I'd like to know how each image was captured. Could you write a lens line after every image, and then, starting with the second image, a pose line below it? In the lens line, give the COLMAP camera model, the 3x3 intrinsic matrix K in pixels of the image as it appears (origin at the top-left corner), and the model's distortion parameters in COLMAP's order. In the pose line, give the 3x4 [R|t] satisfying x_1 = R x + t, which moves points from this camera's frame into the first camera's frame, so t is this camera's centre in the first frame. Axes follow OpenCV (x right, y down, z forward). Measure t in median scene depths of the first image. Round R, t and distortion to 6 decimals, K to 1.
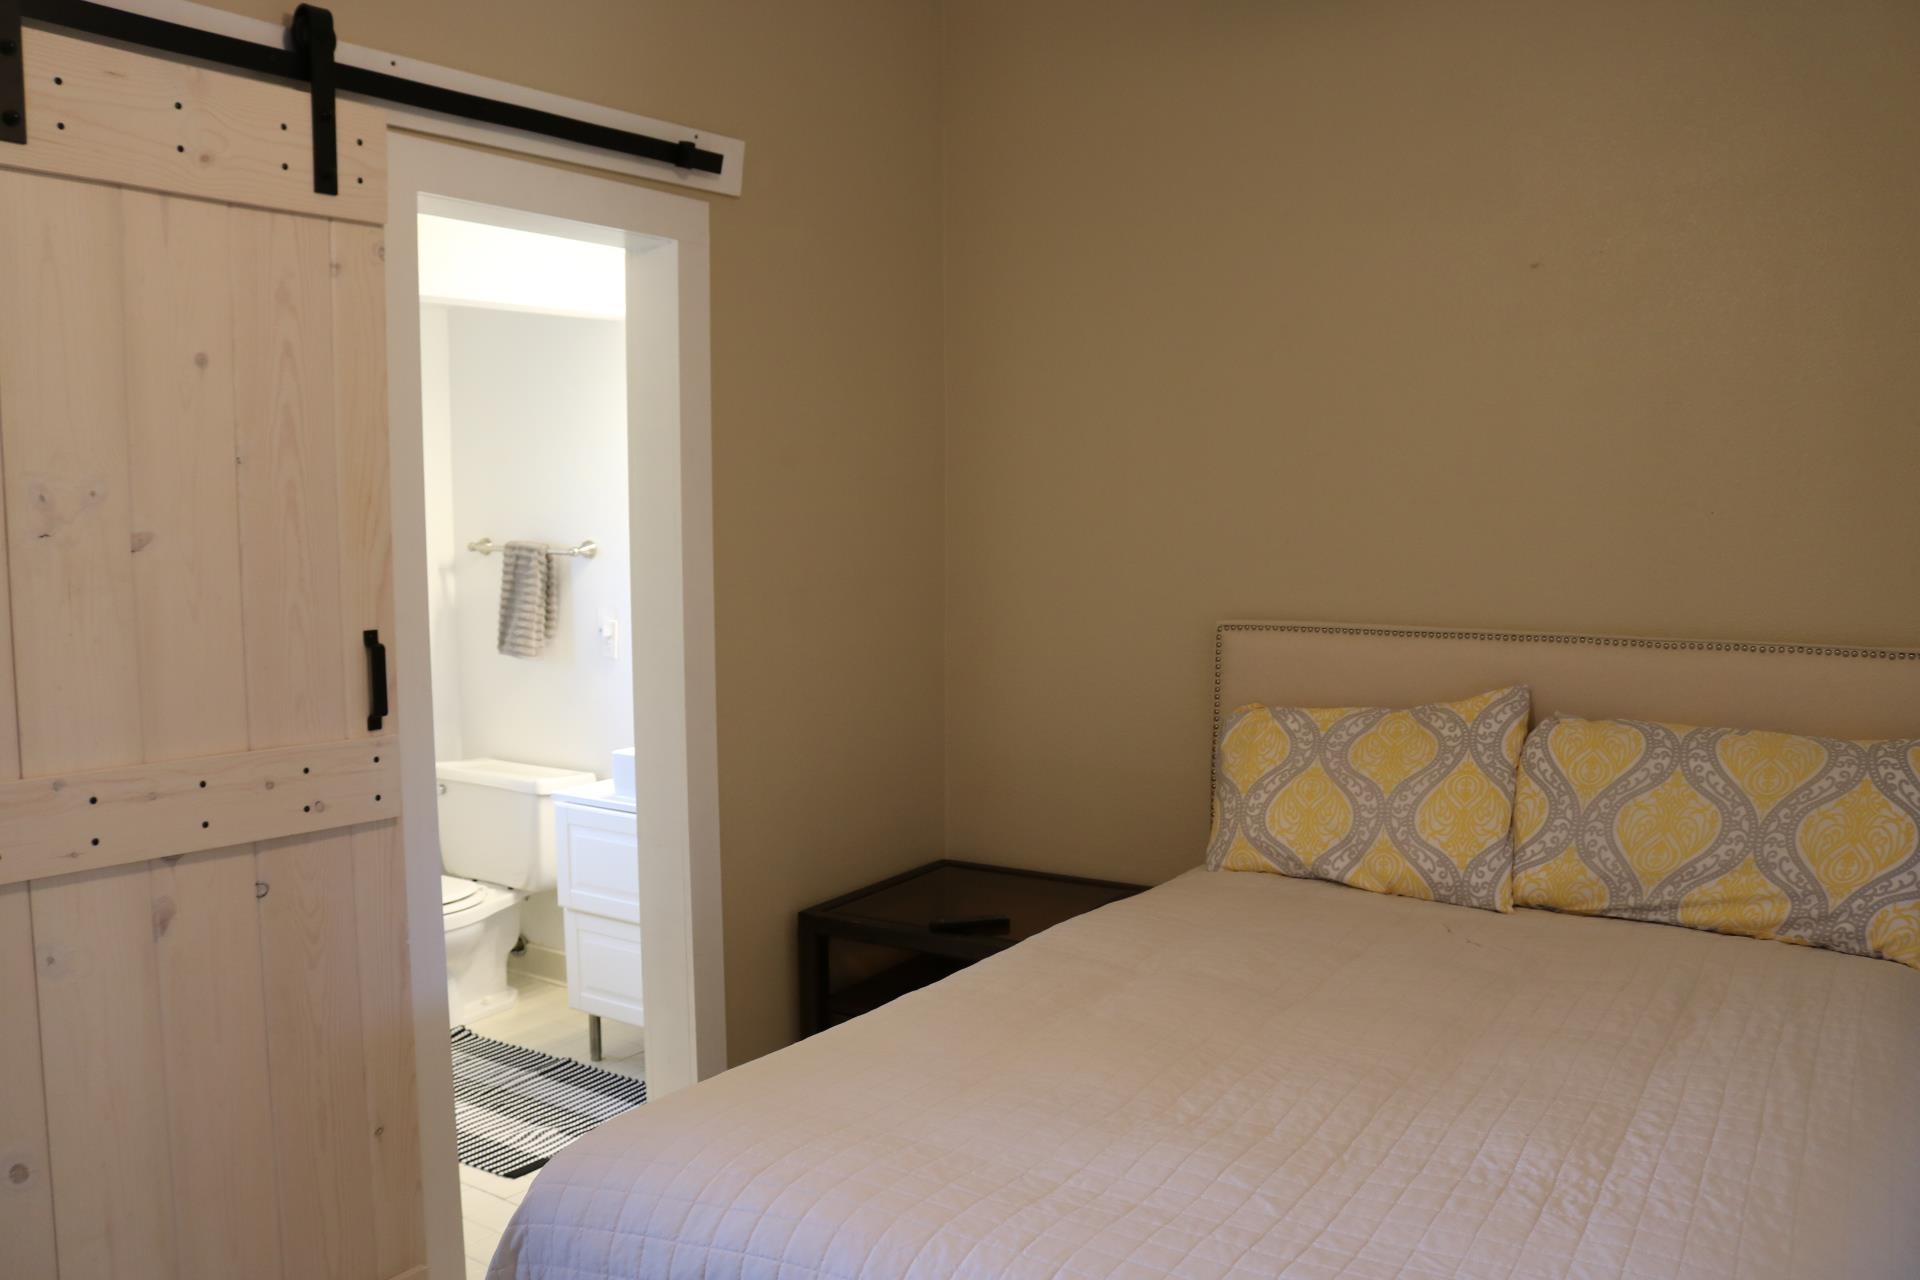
lens RADIAL K [[1614.6, 0, 960.0], [0, 1614.6, 640.0], [0, 0, 1]] dist [-0.006956, -0.004104]
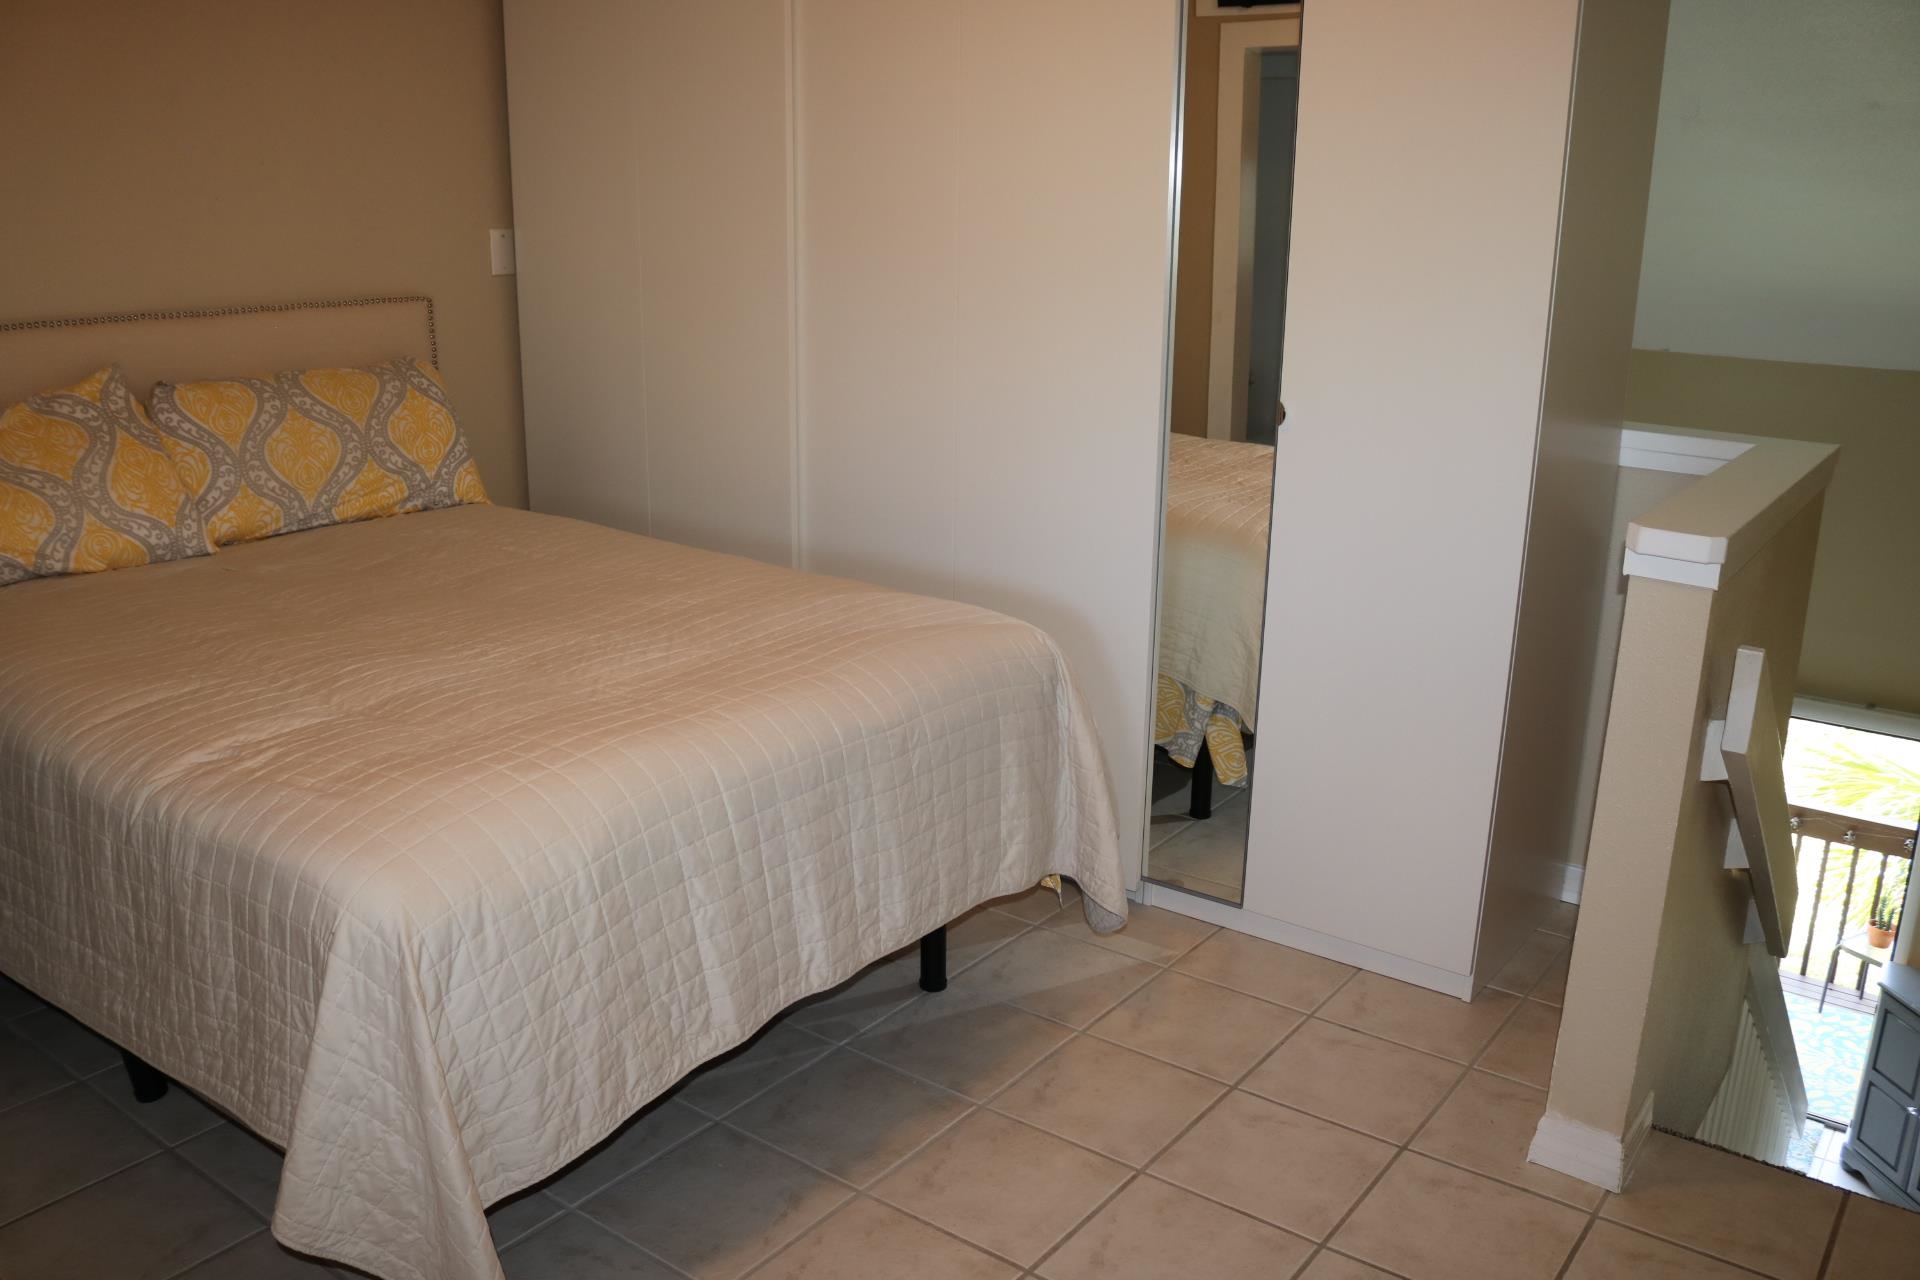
lens RADIAL K [[1614.6, 0, 960.0], [0, 1614.6, 640.0], [0, 0, 1]] dist [-0.006956, -0.004104]
pose [[0.115394, -0.266585, 0.956879, -0.717578], [0.104368, 0.961236, 0.255213, -0.010953], [-0.987822, 0.070418, 0.138743, 0.310684]]
